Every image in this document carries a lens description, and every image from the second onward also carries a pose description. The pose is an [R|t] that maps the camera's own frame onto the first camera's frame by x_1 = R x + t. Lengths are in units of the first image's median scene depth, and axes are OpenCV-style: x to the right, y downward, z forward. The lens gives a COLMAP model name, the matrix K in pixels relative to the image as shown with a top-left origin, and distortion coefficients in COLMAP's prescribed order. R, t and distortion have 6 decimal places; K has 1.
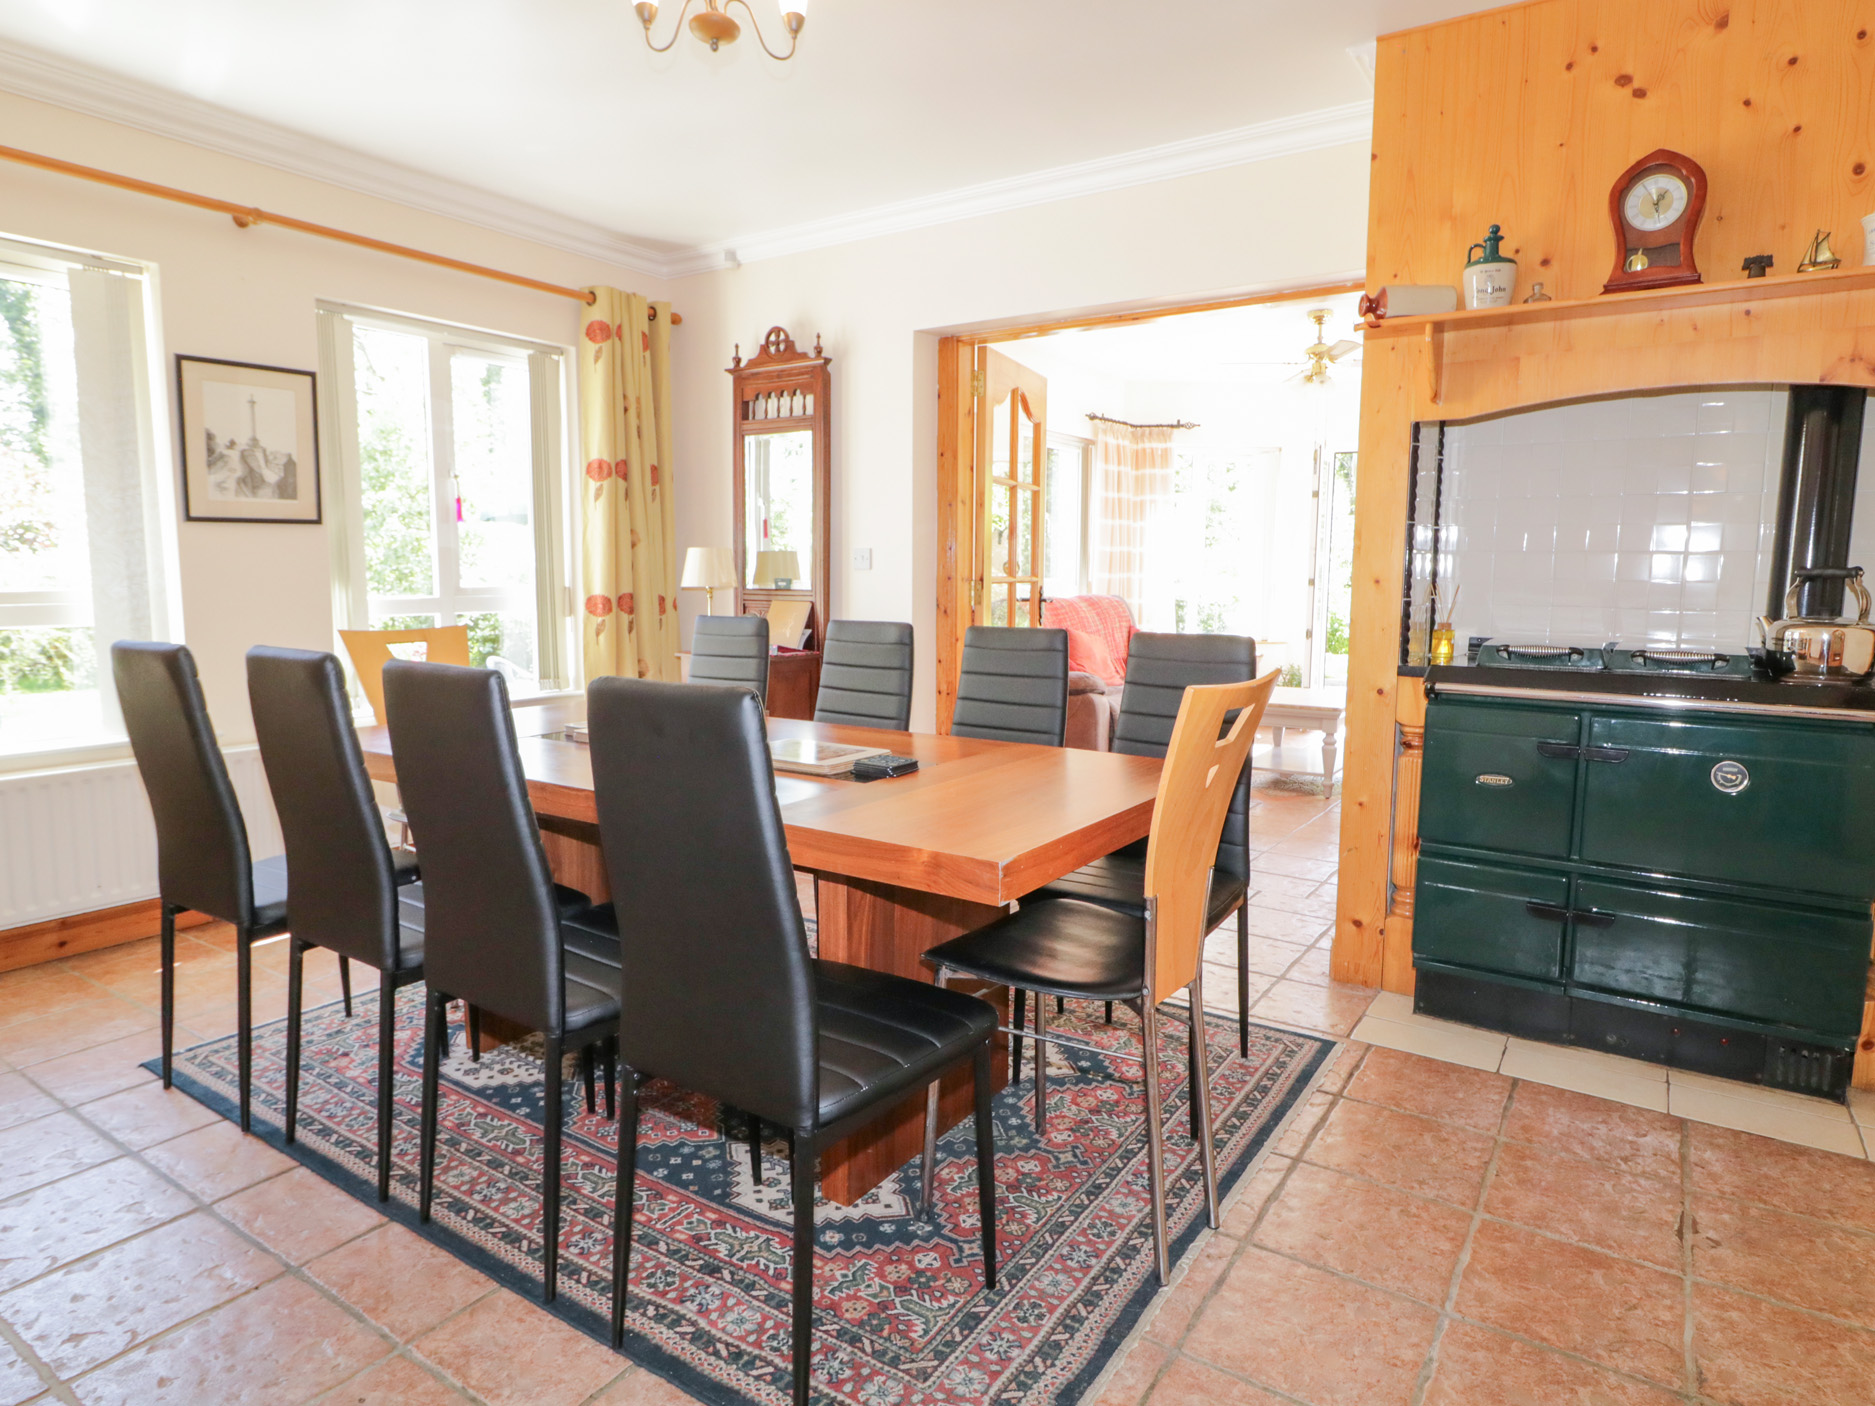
lens RADIAL K [[1092.5, 0, 929.5], [0, 1092.5, 703.6], [0, 0, 1]] dist [0.000916, -0.002600]
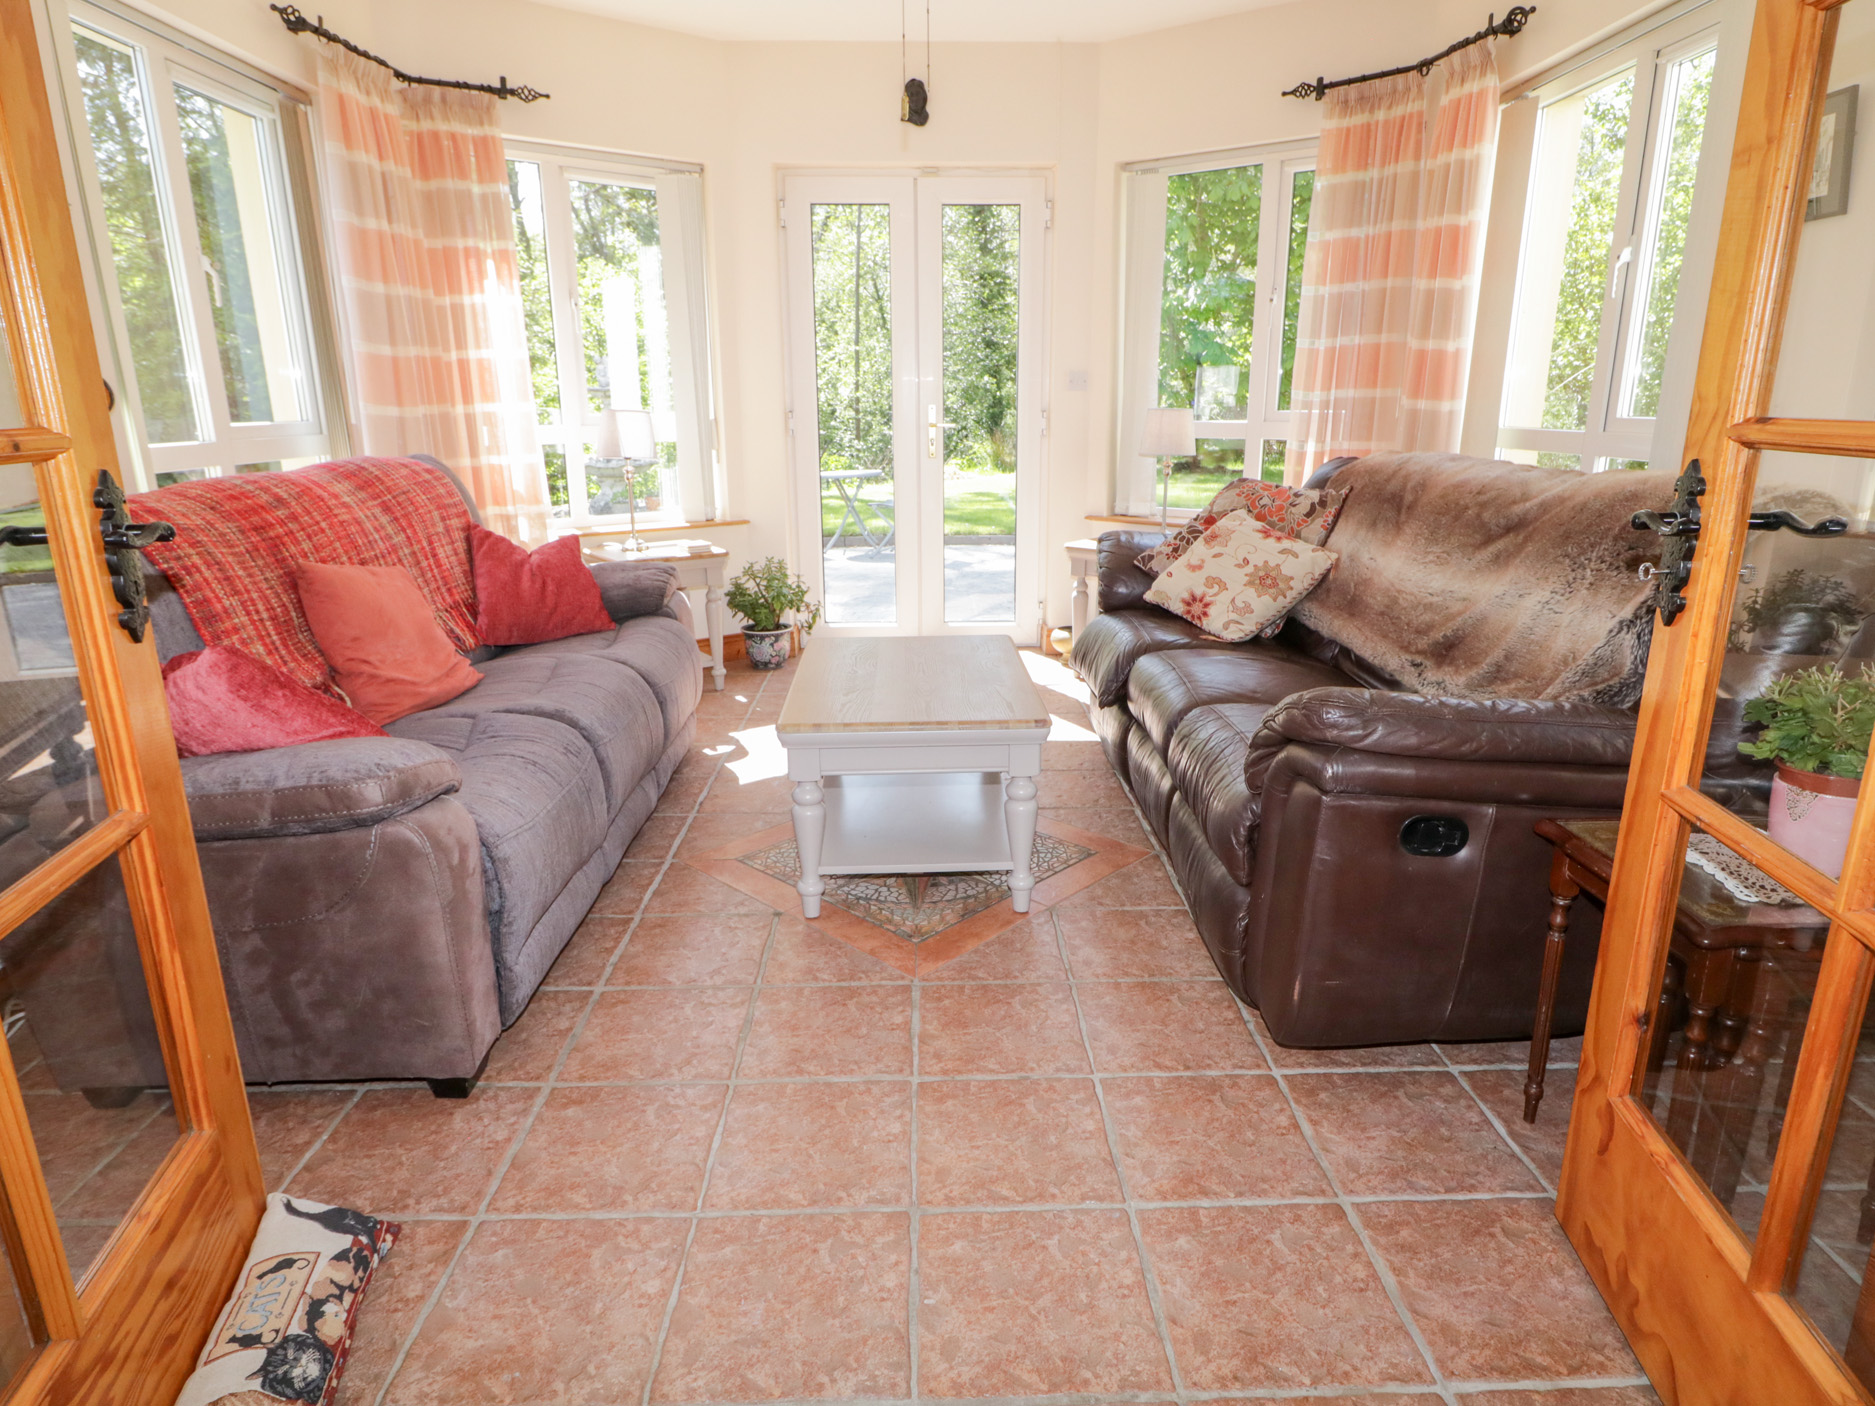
lens RADIAL K [[1092.5, 0, 948.0], [0, 1092.5, 698.0], [0, 0, 1]] dist [0.000916, -0.002600]
pose [[0.814721, -0.163533, 0.556315, 0.077266], [0.082824, 0.982389, 0.167485, -0.056712], [-0.573908, -0.090377, 0.813918, 0.481221]]
